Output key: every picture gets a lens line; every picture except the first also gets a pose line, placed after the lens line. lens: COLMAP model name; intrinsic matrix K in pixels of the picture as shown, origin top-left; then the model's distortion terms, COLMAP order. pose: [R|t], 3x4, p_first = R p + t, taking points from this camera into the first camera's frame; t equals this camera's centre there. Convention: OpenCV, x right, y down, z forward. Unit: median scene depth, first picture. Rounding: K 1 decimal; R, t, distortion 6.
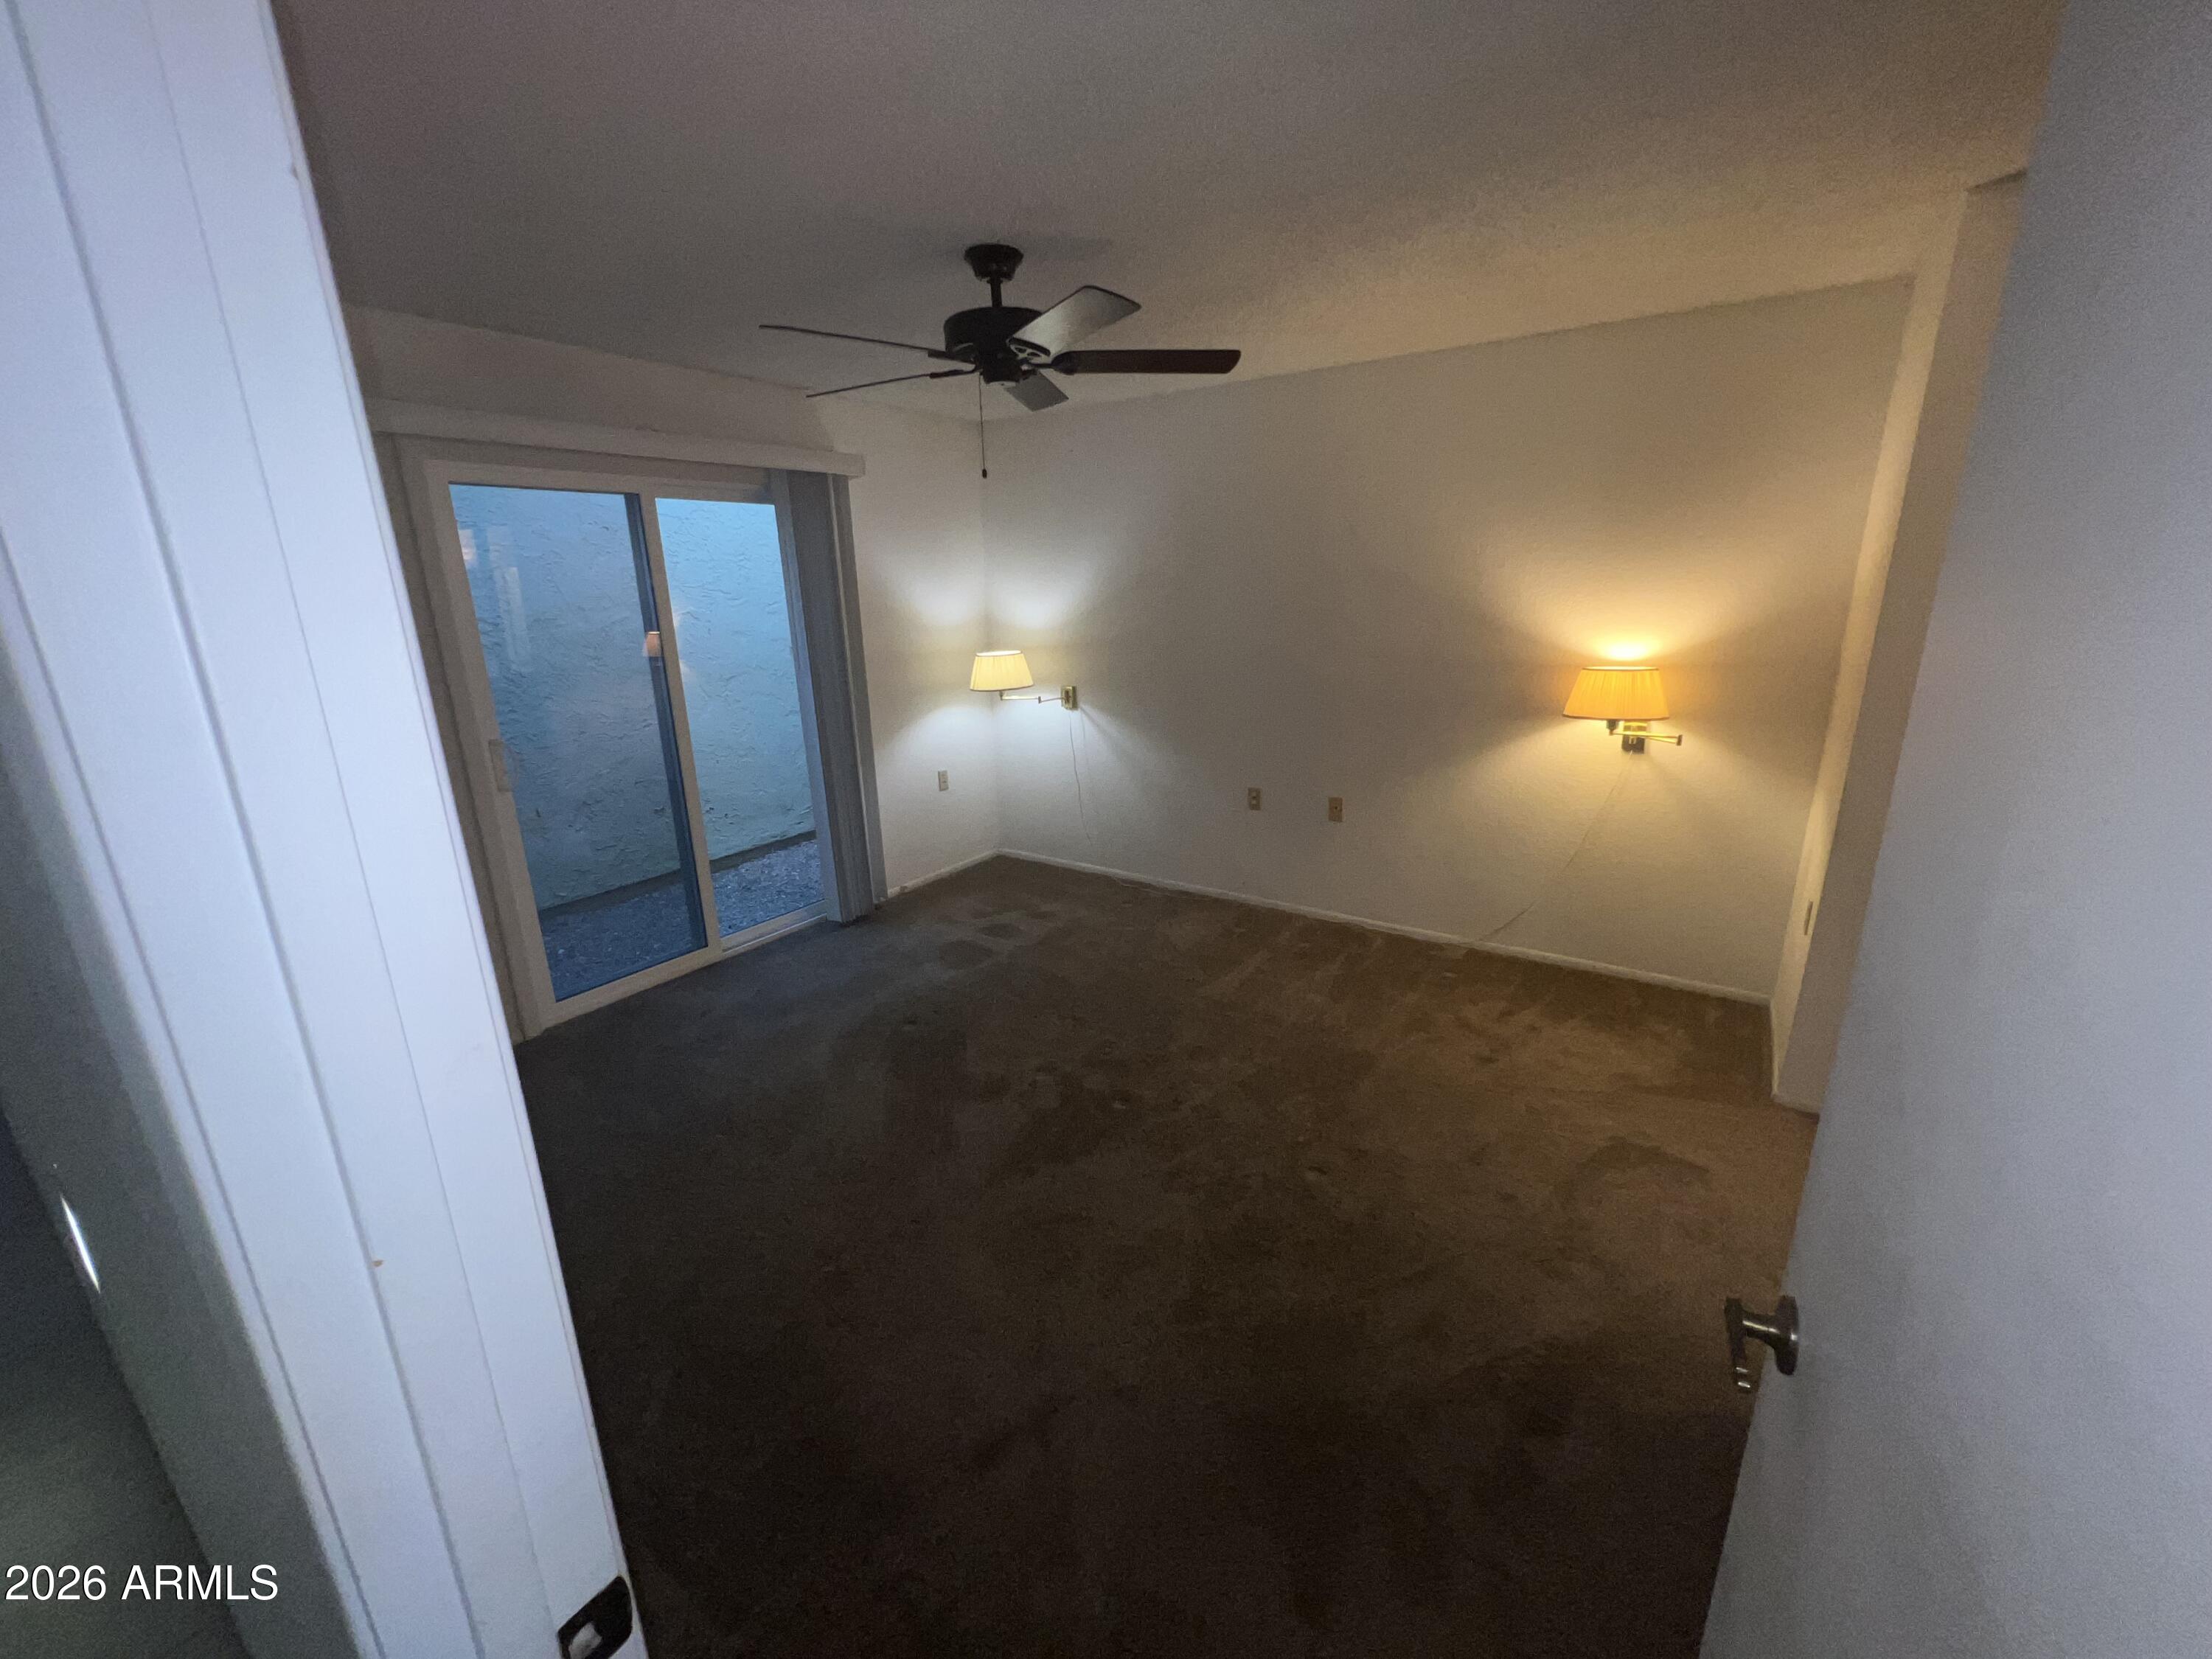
lens RADIAL K [[891.7, 0, 1103.0], [0, 891.7, 831.0], [0, 0, 1]] dist [0.000714, 0.000050]
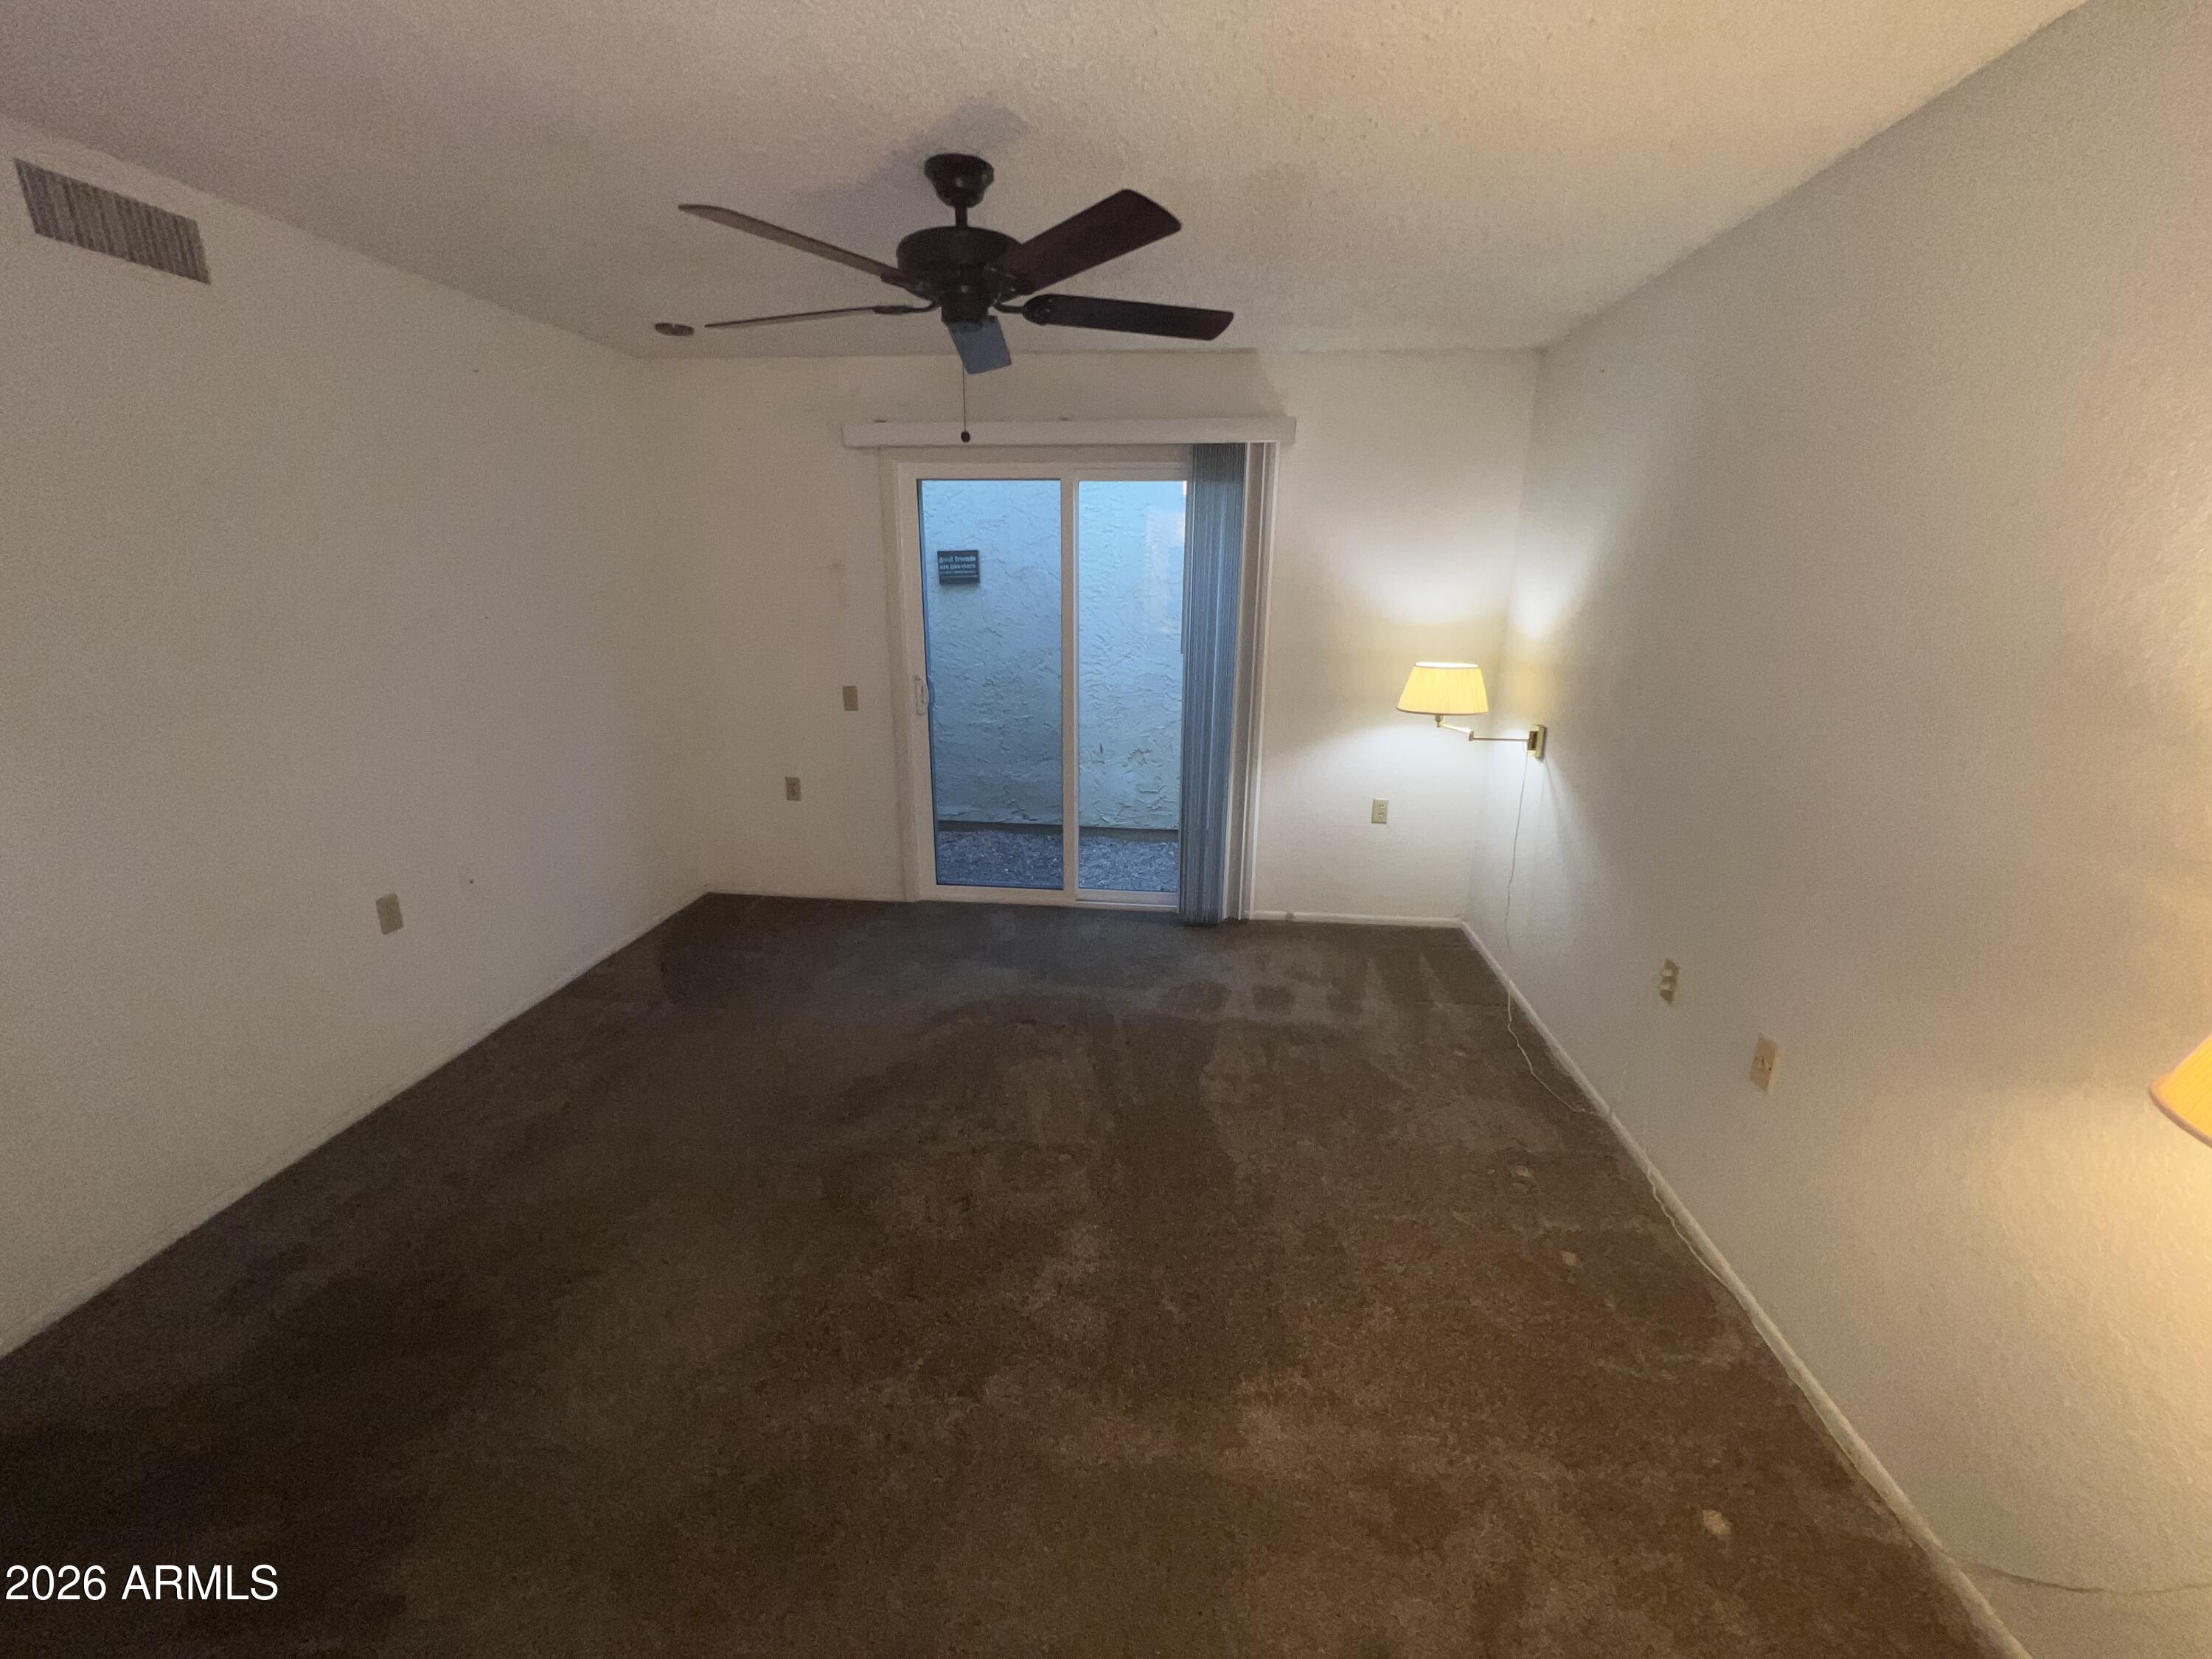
lens RADIAL K [[891.7, 0, 1101.5], [0, 891.7, 818.9], [0, 0, 1]] dist [0.000714, 0.000050]
pose [[0.474296, 0.264689, -0.839633, 0.445577], [-0.261783, 0.952994, 0.152549, -0.124728], [0.840543, 0.147448, 0.521292, 0.419401]]
